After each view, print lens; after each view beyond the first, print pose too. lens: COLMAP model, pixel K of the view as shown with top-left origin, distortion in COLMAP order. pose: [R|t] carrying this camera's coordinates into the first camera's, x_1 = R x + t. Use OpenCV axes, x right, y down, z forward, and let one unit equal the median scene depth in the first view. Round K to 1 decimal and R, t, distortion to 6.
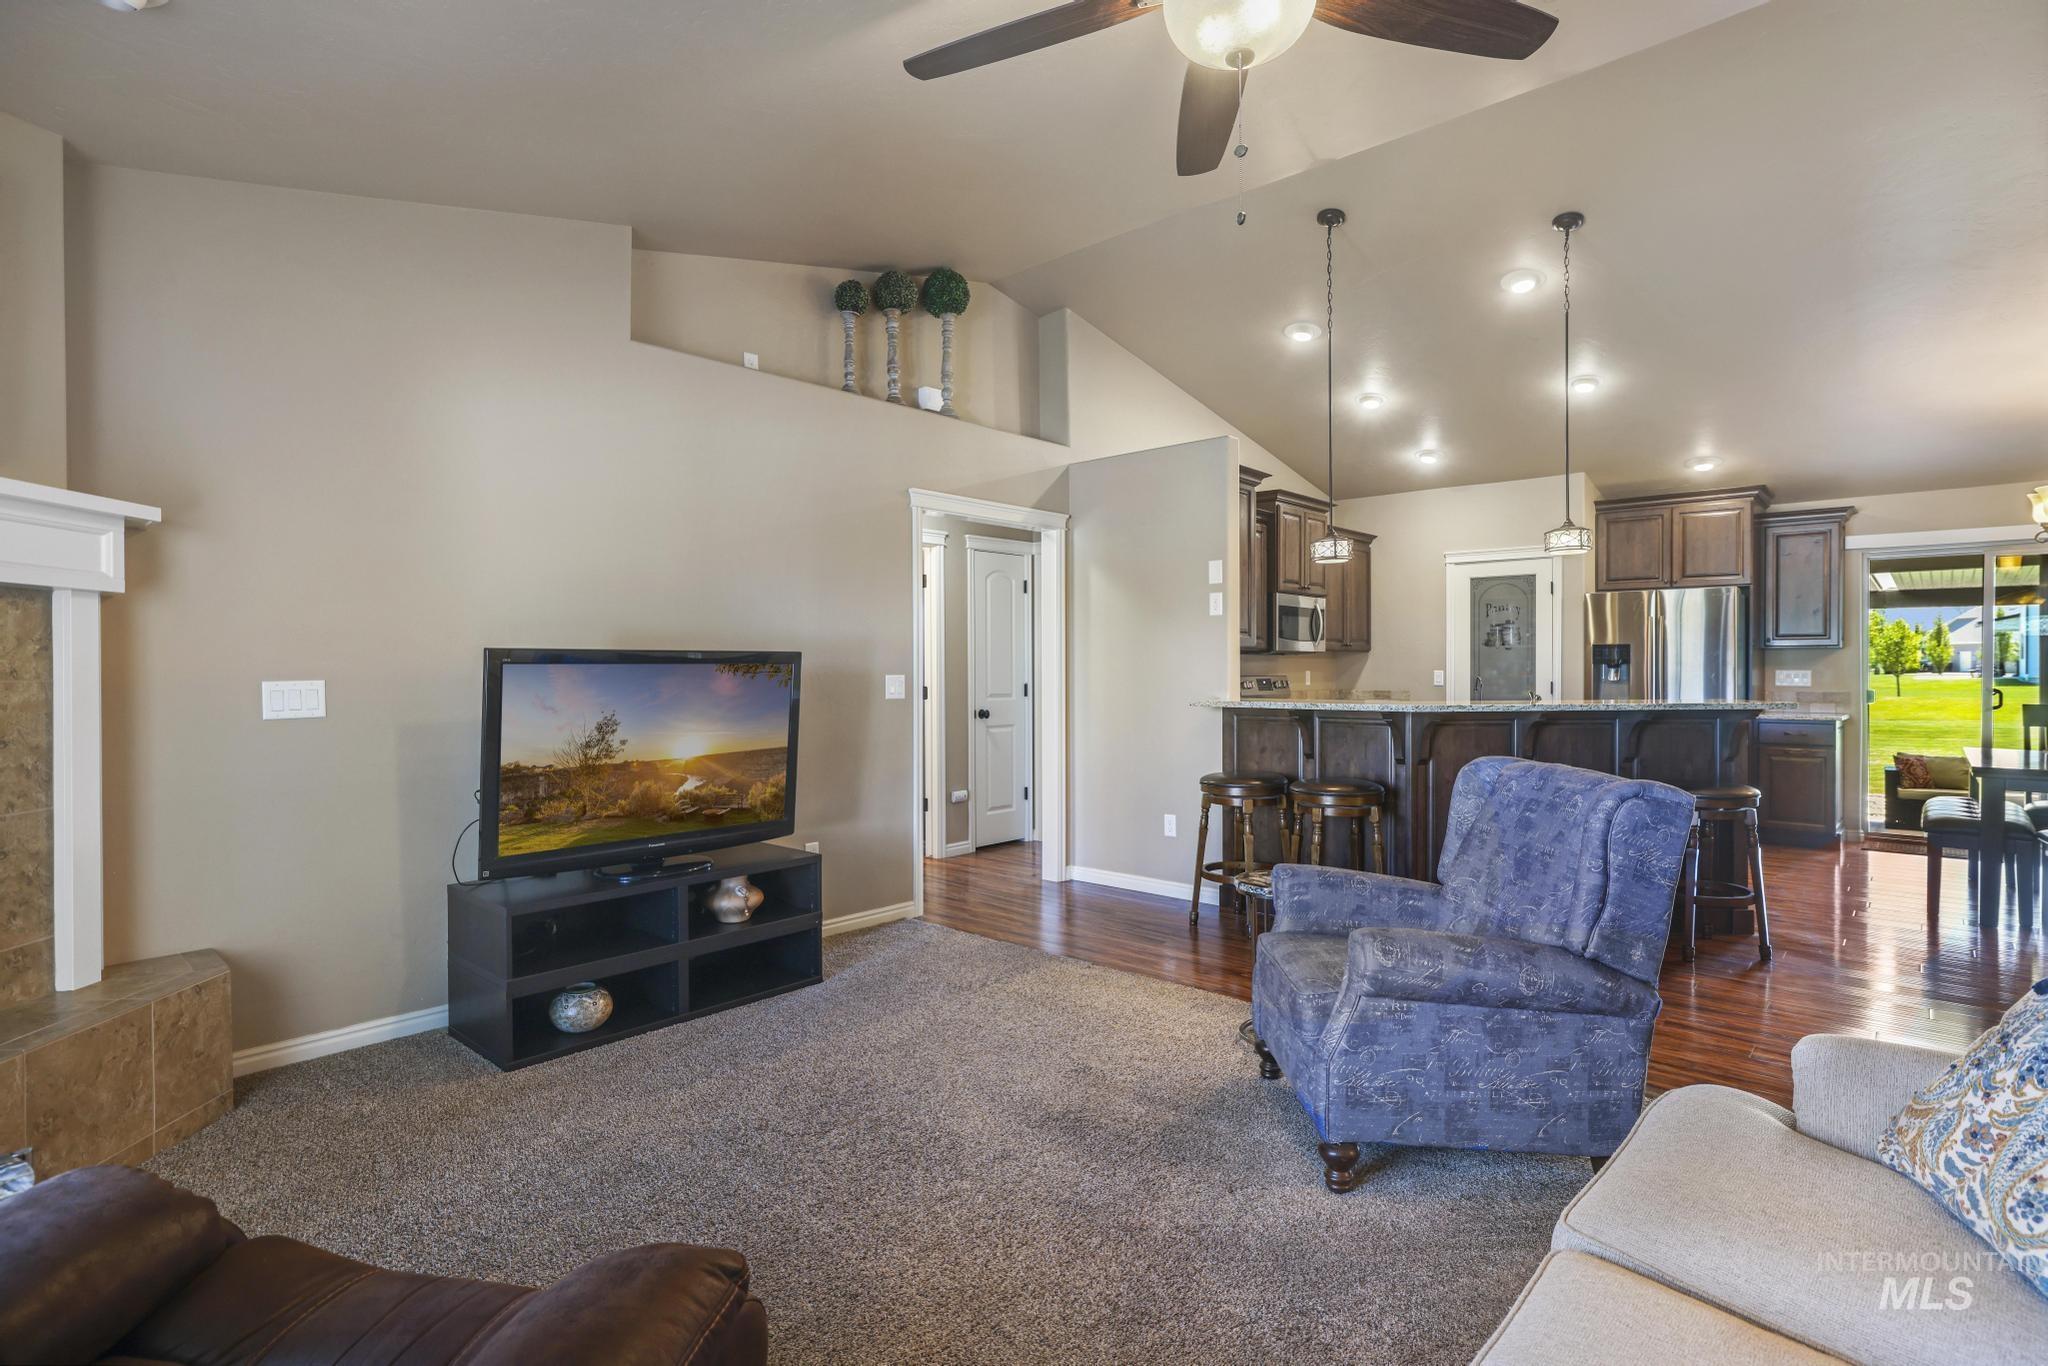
lens RADIAL K [[1018.7, 0, 1017.6], [0, 1018.7, 673.9], [0, 0, 1]] dist [-0.038932, 0.022810]
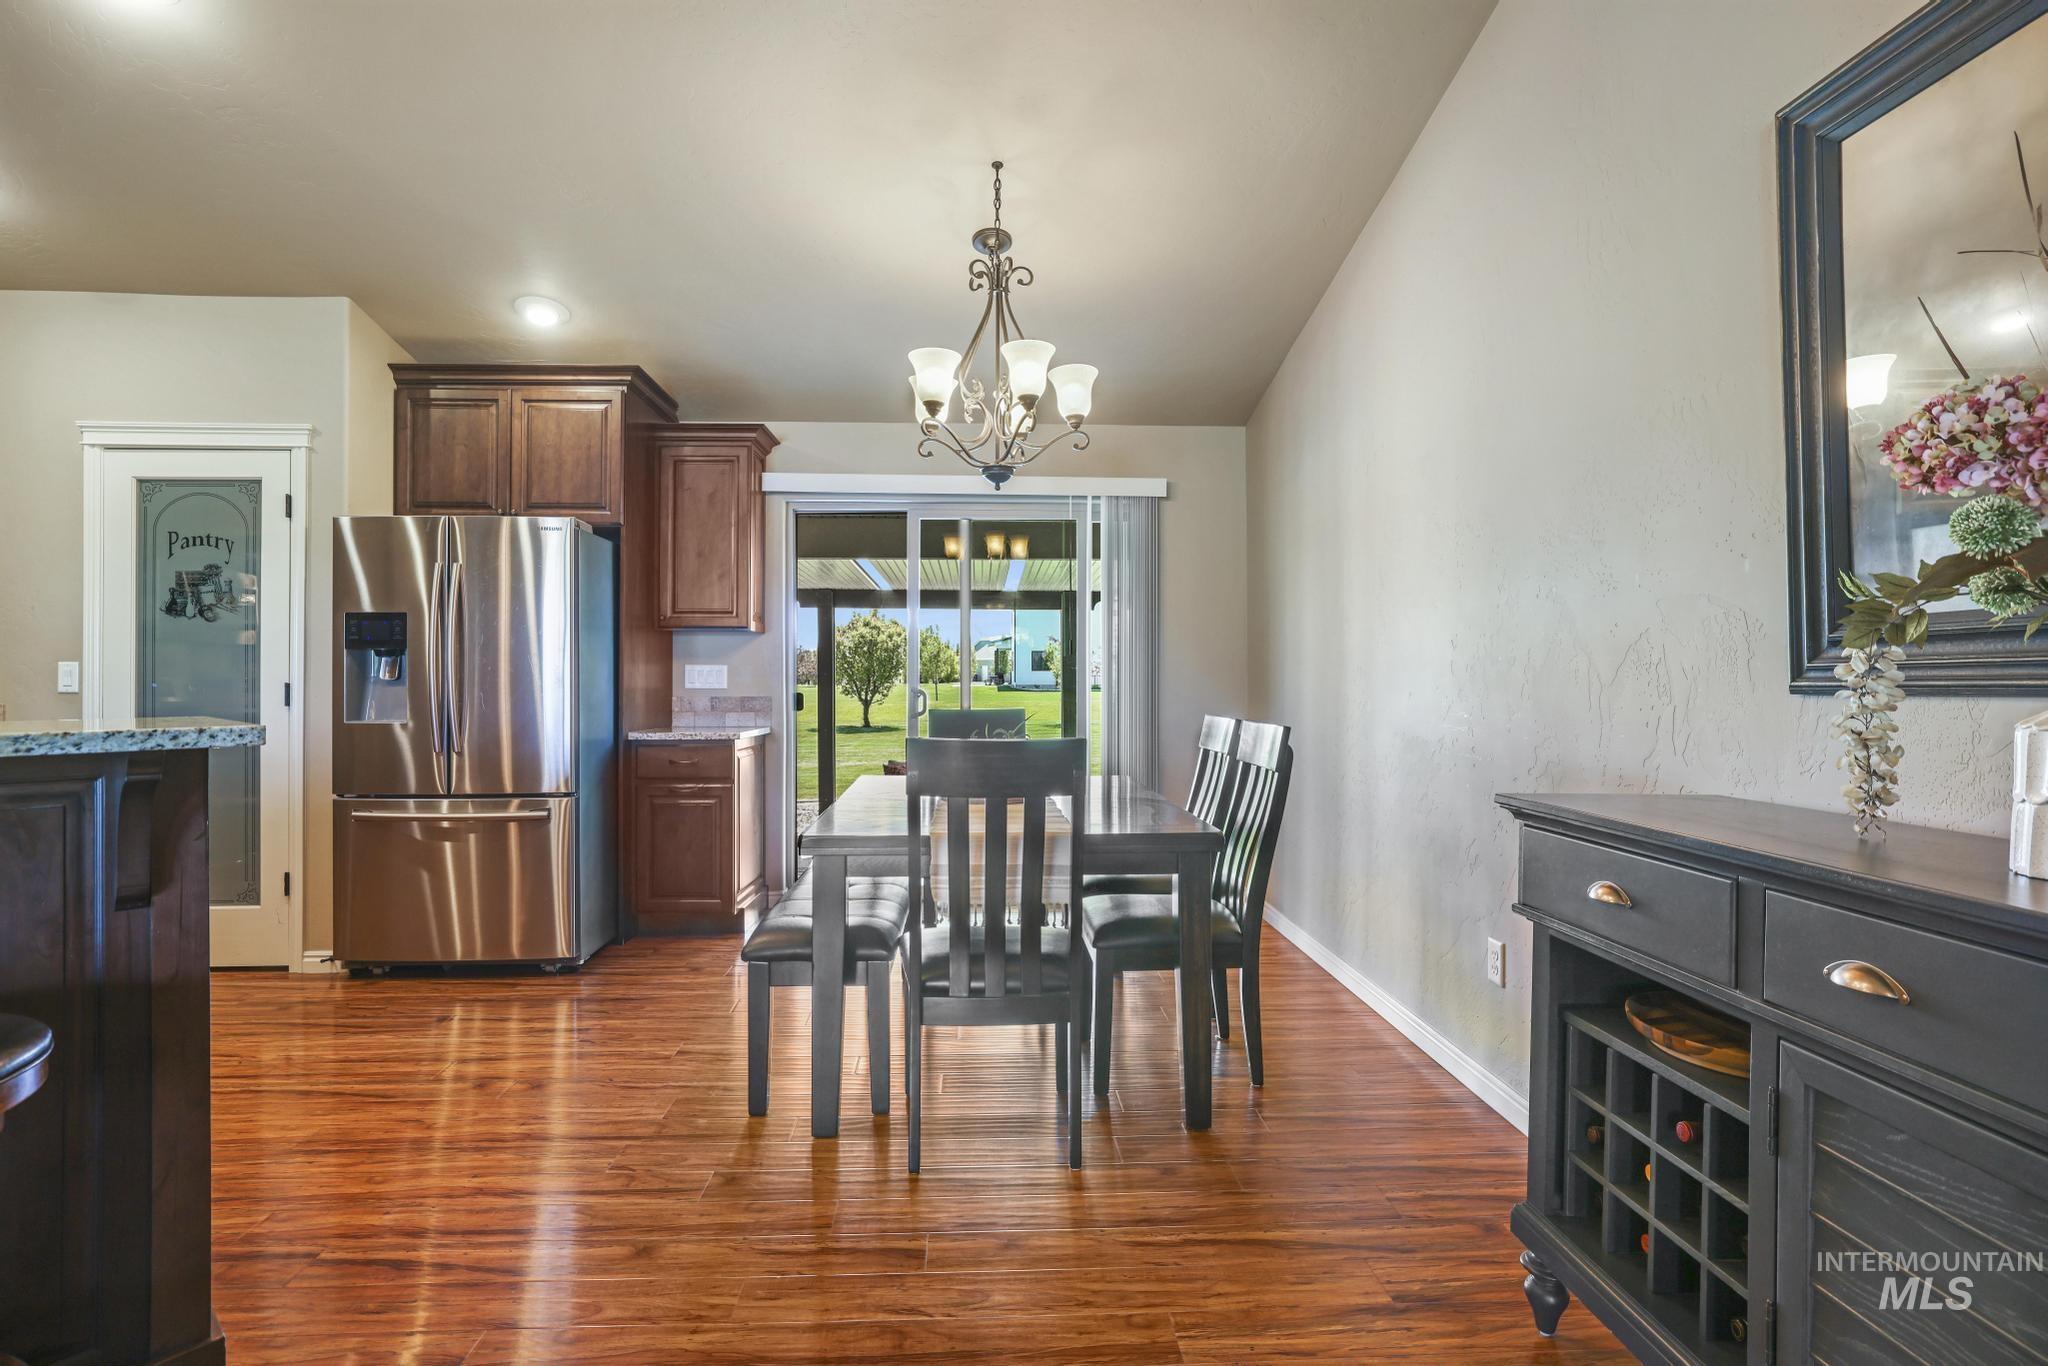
lens RADIAL K [[1018.7, 0, 1017.6], [0, 1018.7, 673.9], [0, 0, 1]] dist [-0.038932, 0.022810]
pose [[0.705677, 0.003152, 0.708527, 0.456376], [0.004405, 0.999951, -0.008836, 0.010059], [-0.708520, 0.009357, 0.705628, 0.381659]]
